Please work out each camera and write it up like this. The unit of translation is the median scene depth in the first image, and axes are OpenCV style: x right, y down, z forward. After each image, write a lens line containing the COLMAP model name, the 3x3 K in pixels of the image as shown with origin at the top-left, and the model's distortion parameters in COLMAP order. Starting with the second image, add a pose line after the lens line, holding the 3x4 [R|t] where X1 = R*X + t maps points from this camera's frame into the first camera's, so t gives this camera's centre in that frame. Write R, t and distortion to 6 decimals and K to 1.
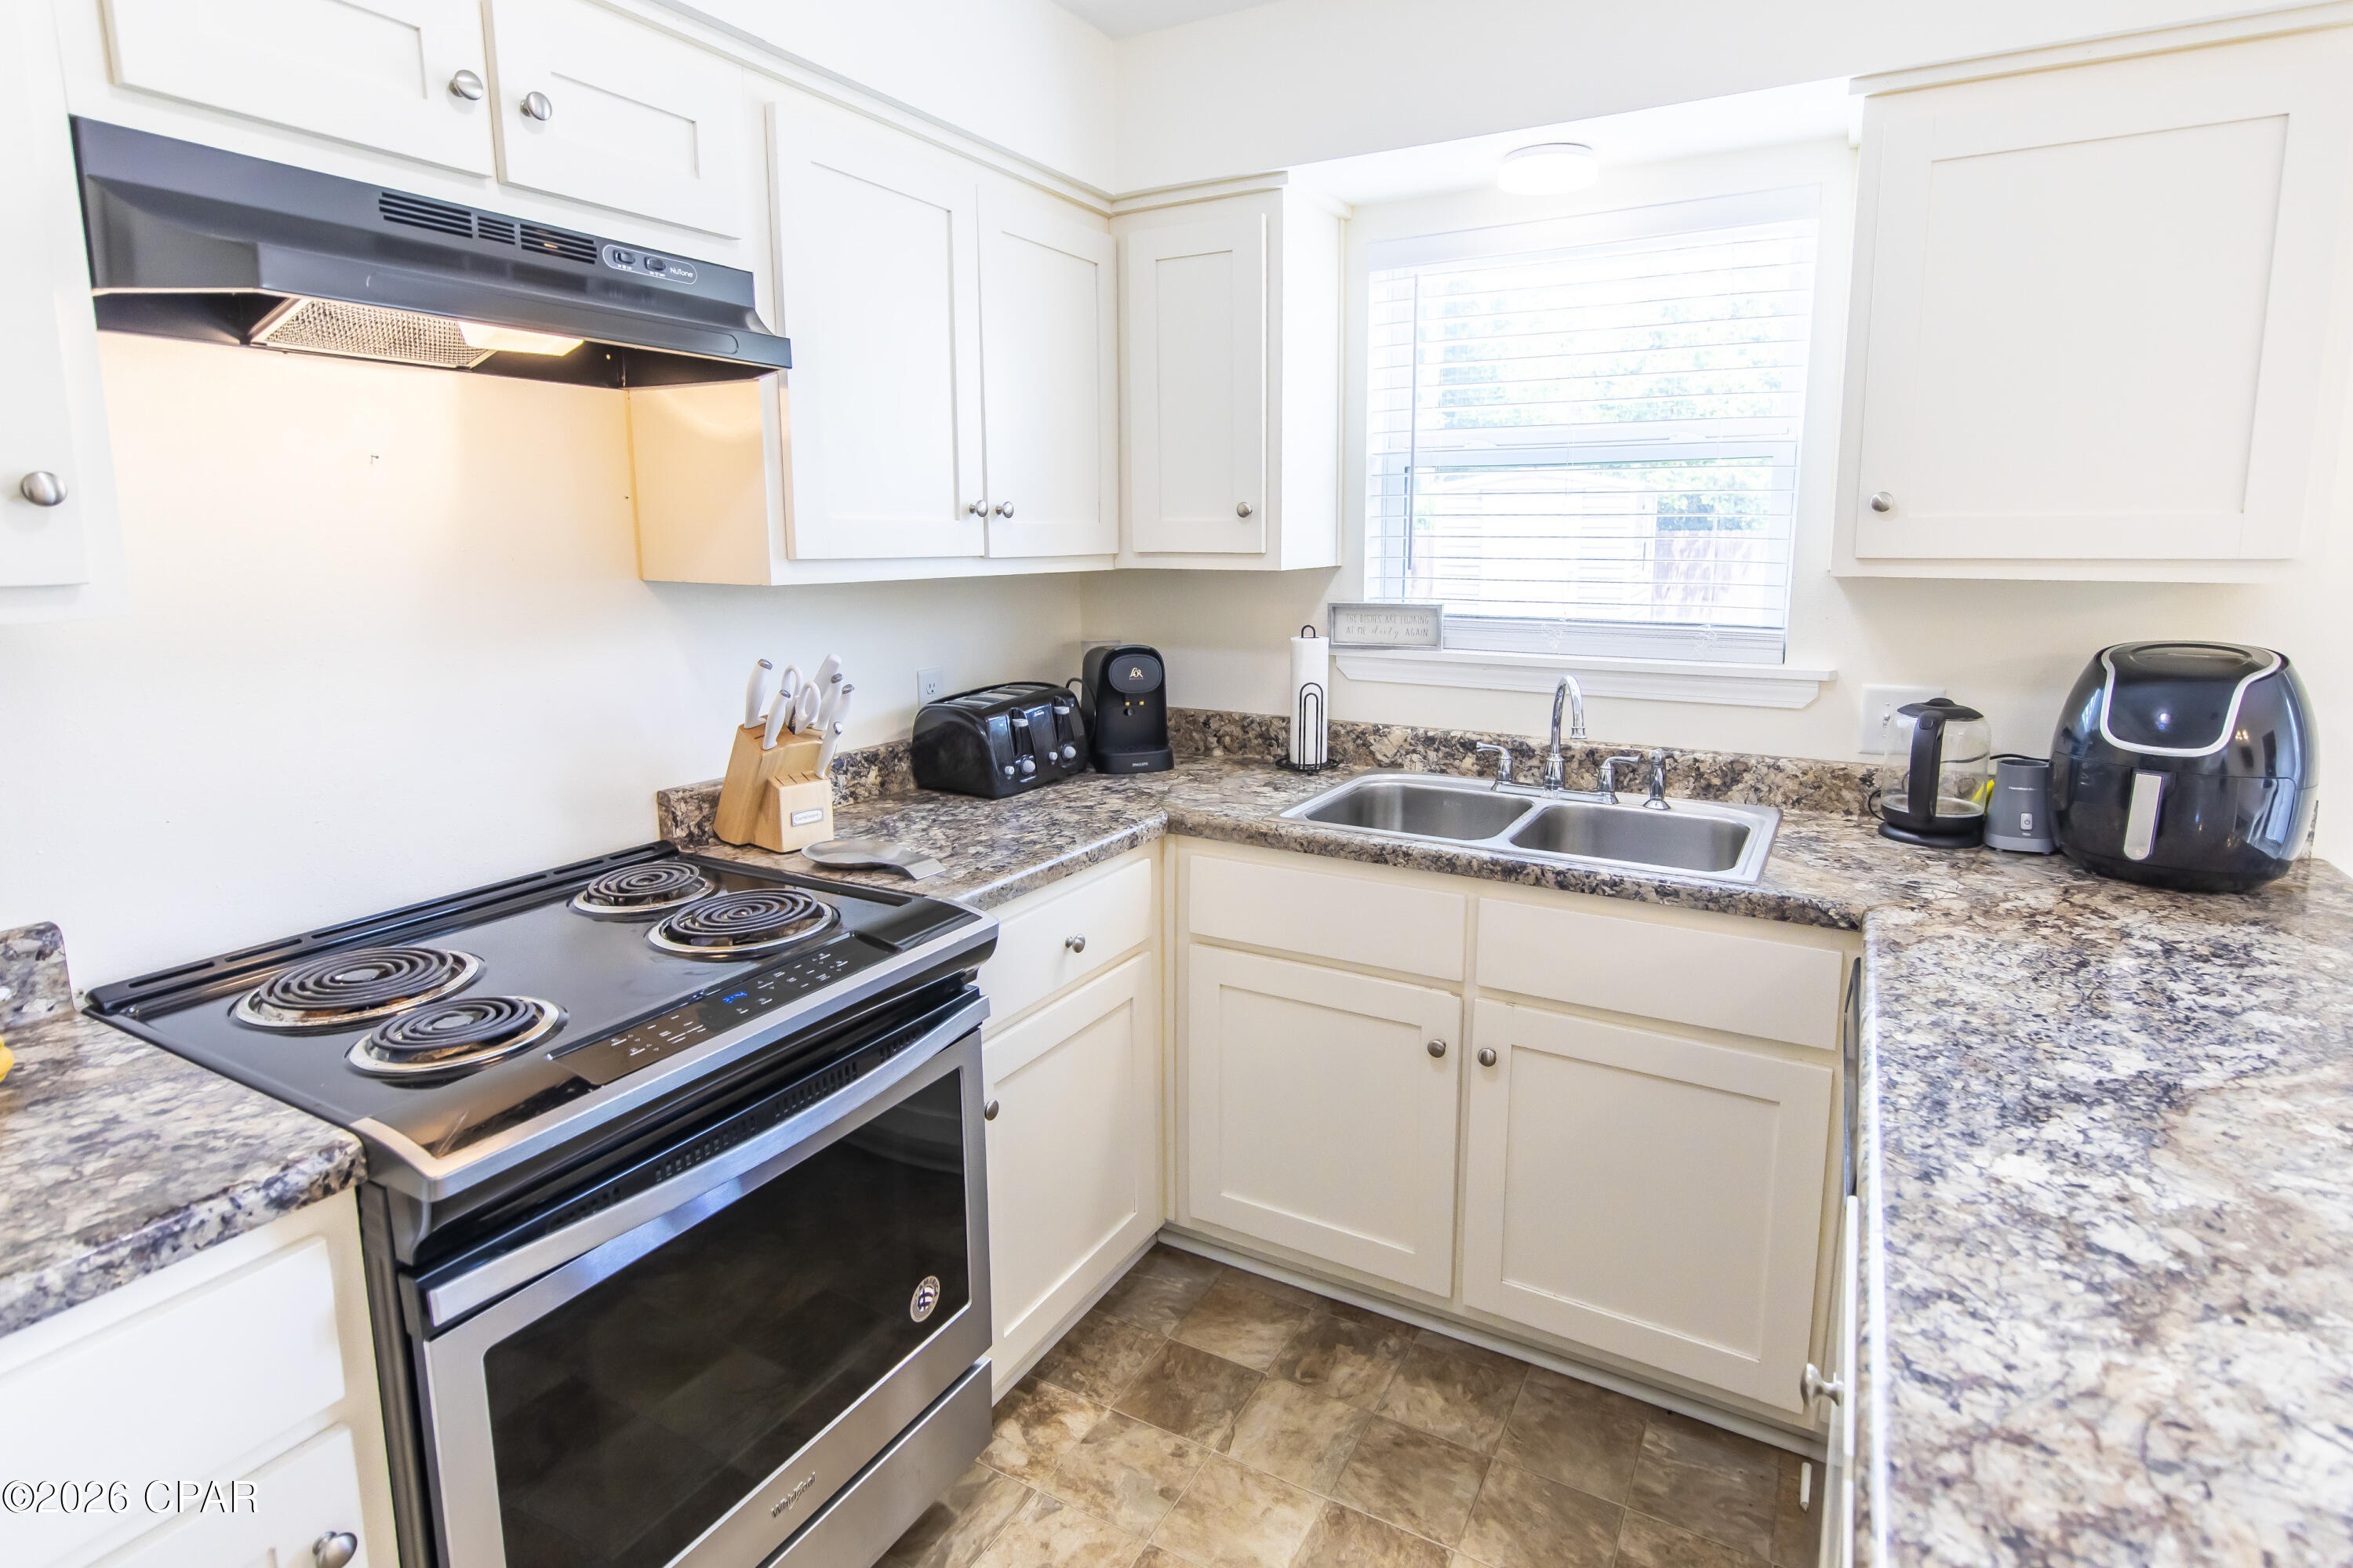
lens RADIAL K [[1198.2, 0, 1155.2], [0, 1198.2, 720.4], [0, 0, 1]] dist [0.001875, 0.000420]
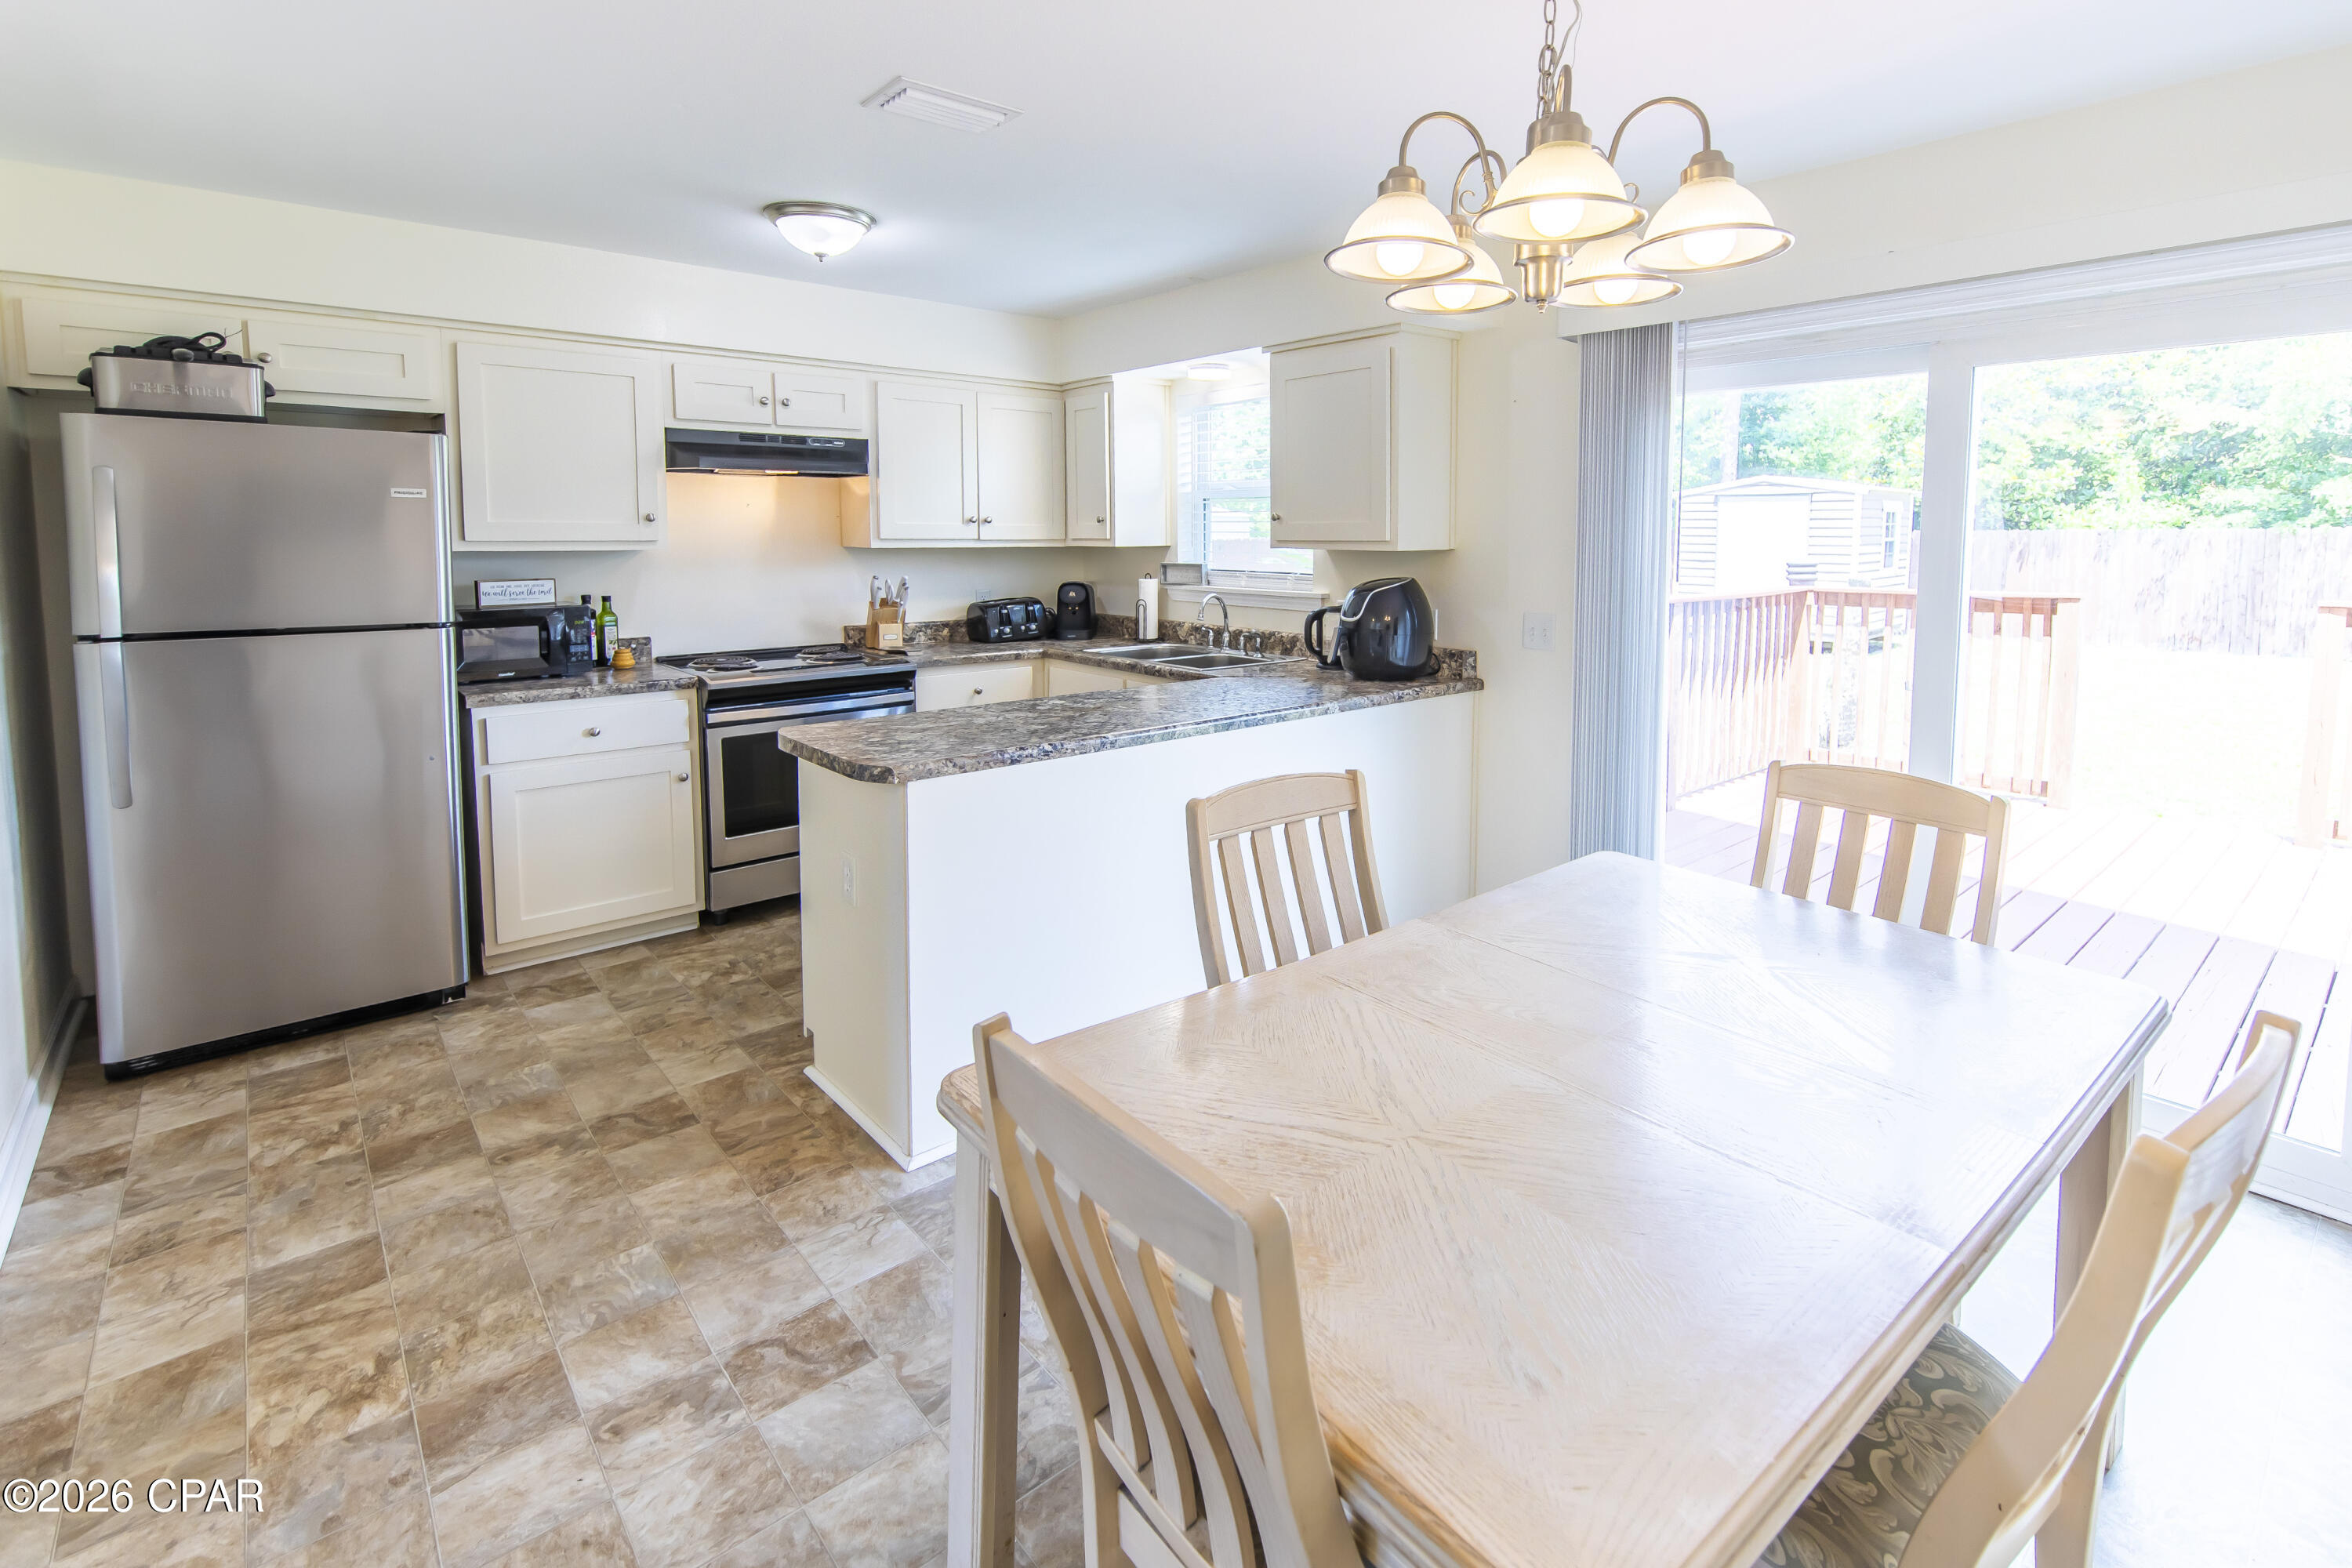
lens RADIAL K [[1081.5, 0, 1240.2], [0, 1081.5, 618.2], [0, 0, 1]] dist [-0.037477, 0.009002]
pose [[0.946072, 0.025880, -0.322920, 1.064380], [-0.051453, 0.996155, -0.070909, 0.149207], [0.319843, 0.083701, 0.943766, -0.873413]]
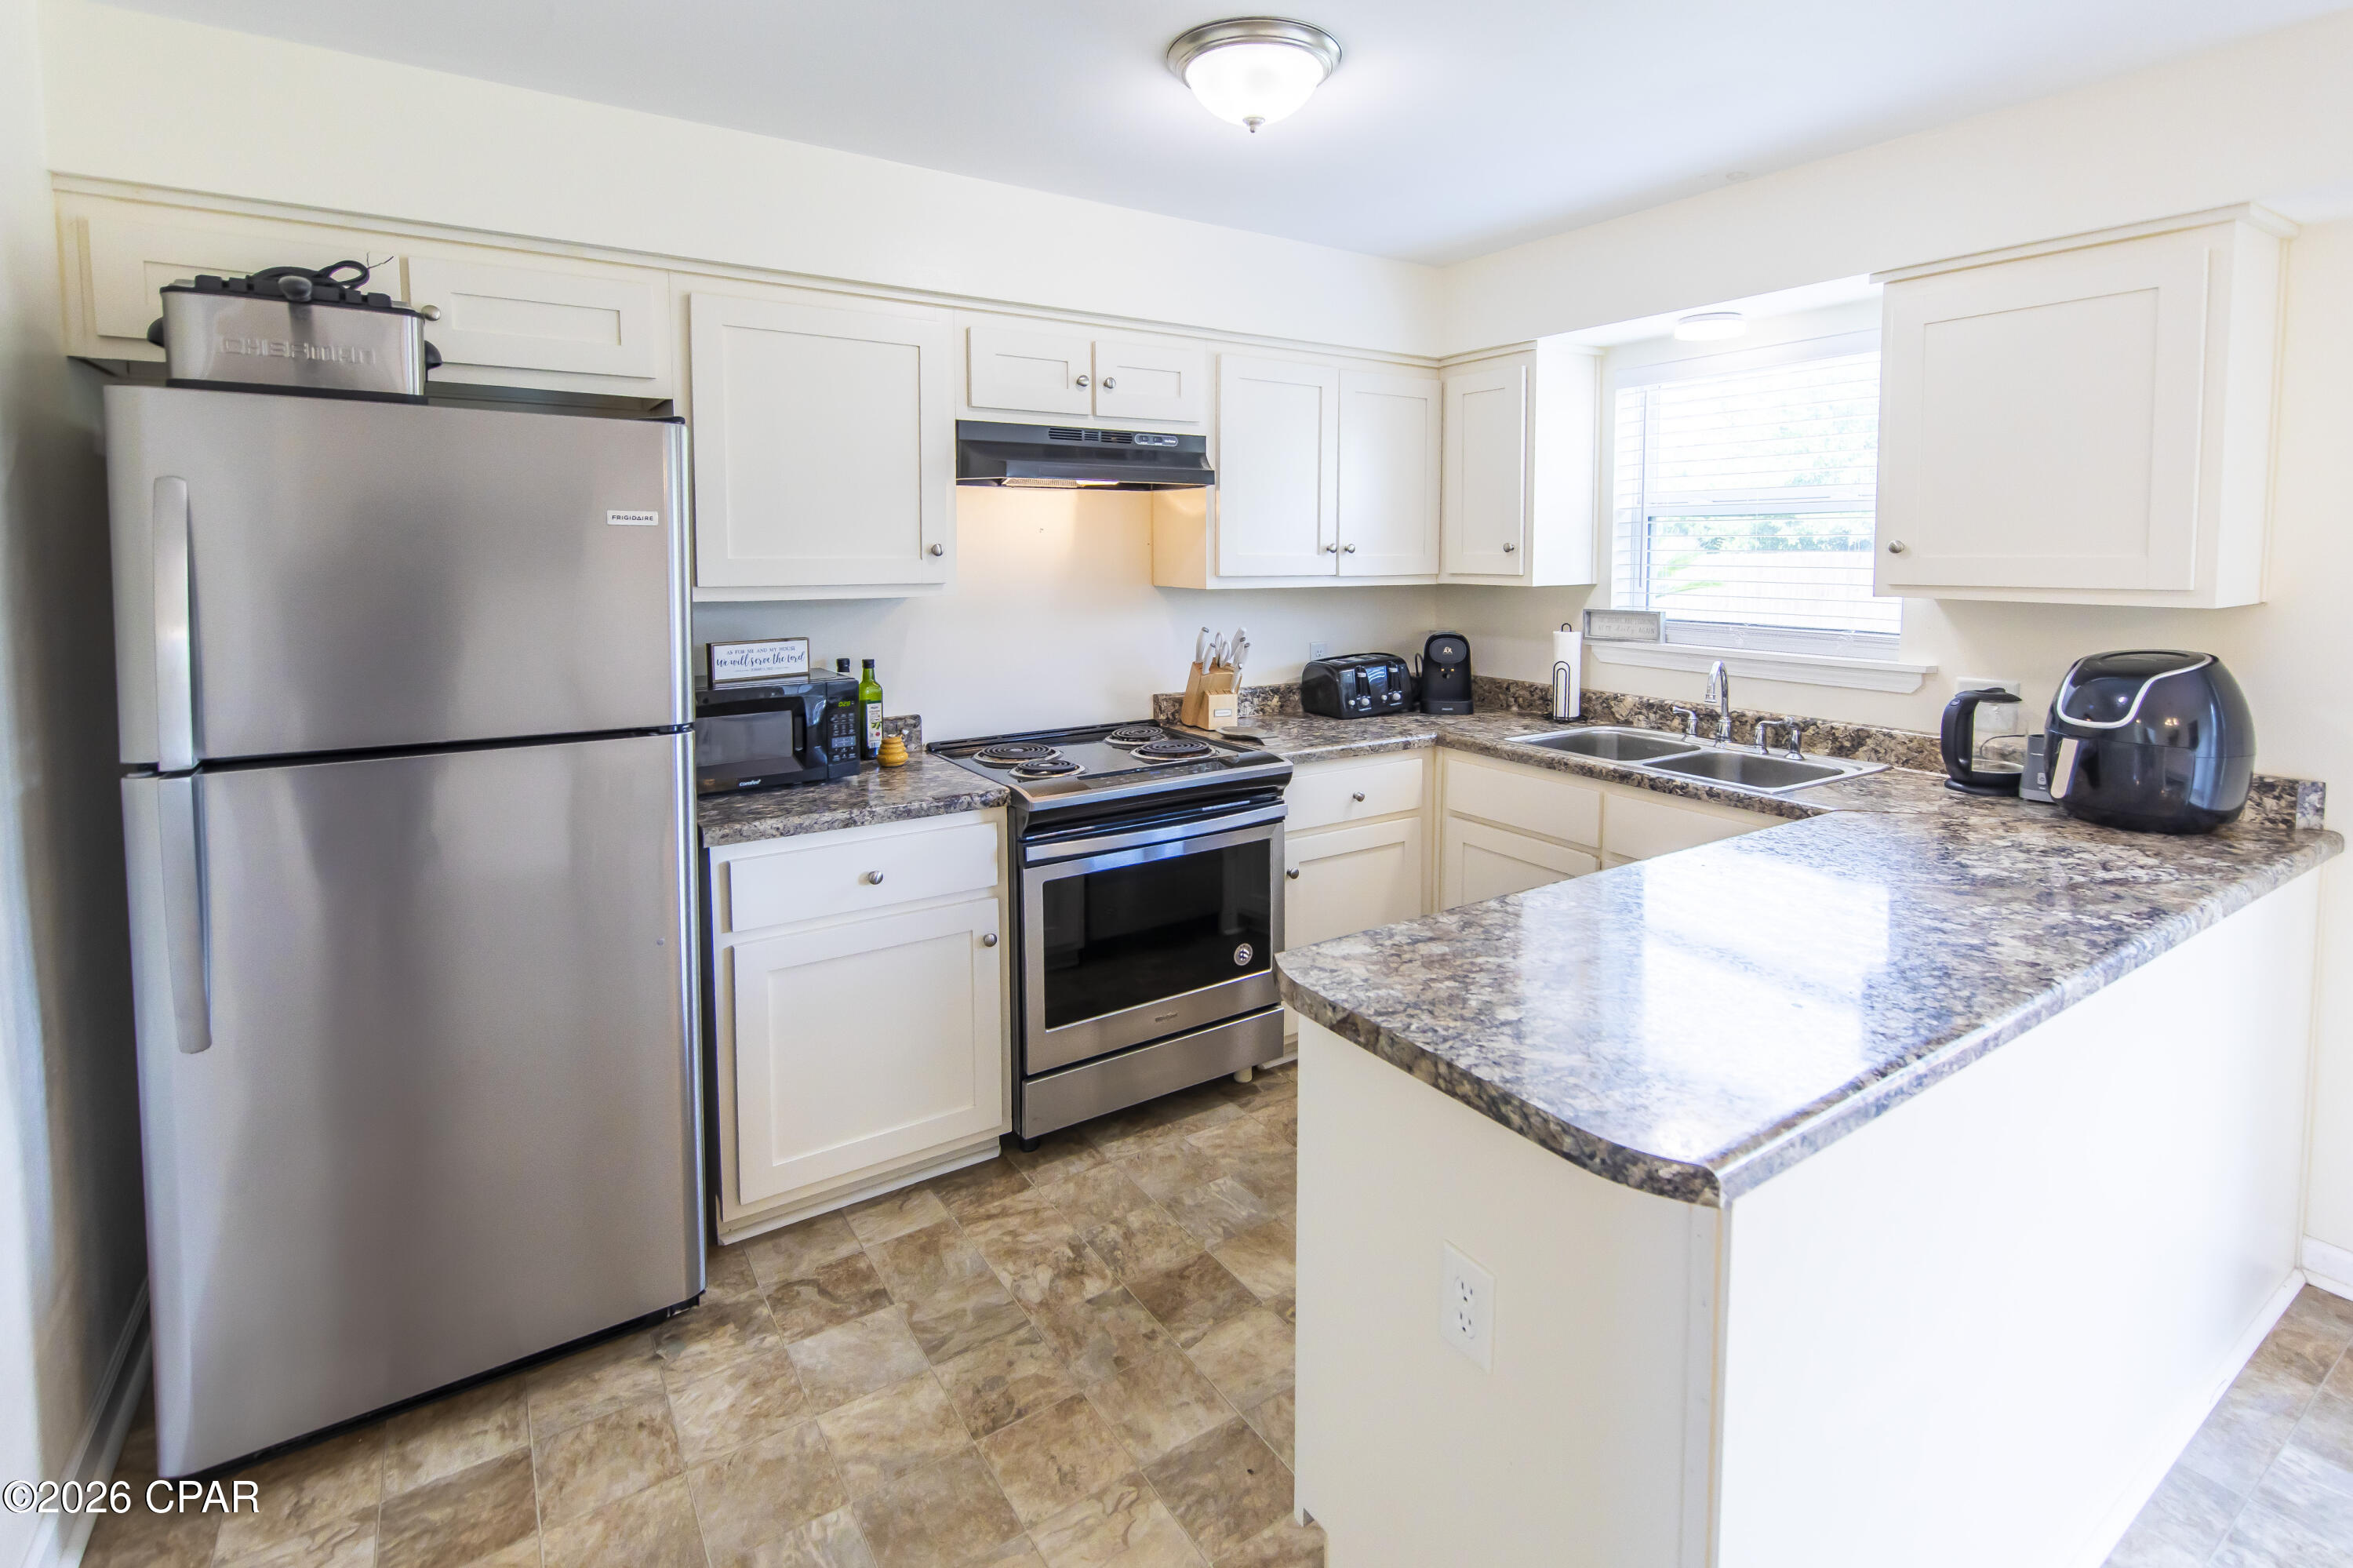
lens RADIAL K [[1102.2, 0, 1173.8], [0, 1102.2, 613.9], [0, 0, 1]] dist [-0.001157, -0.000547]
pose [[0.890281, 0.027942, -0.454553, 0.374238], [-0.070984, 0.994431, -0.077899, 0.059352], [0.449845, 0.101618, 0.887307, -0.514704]]
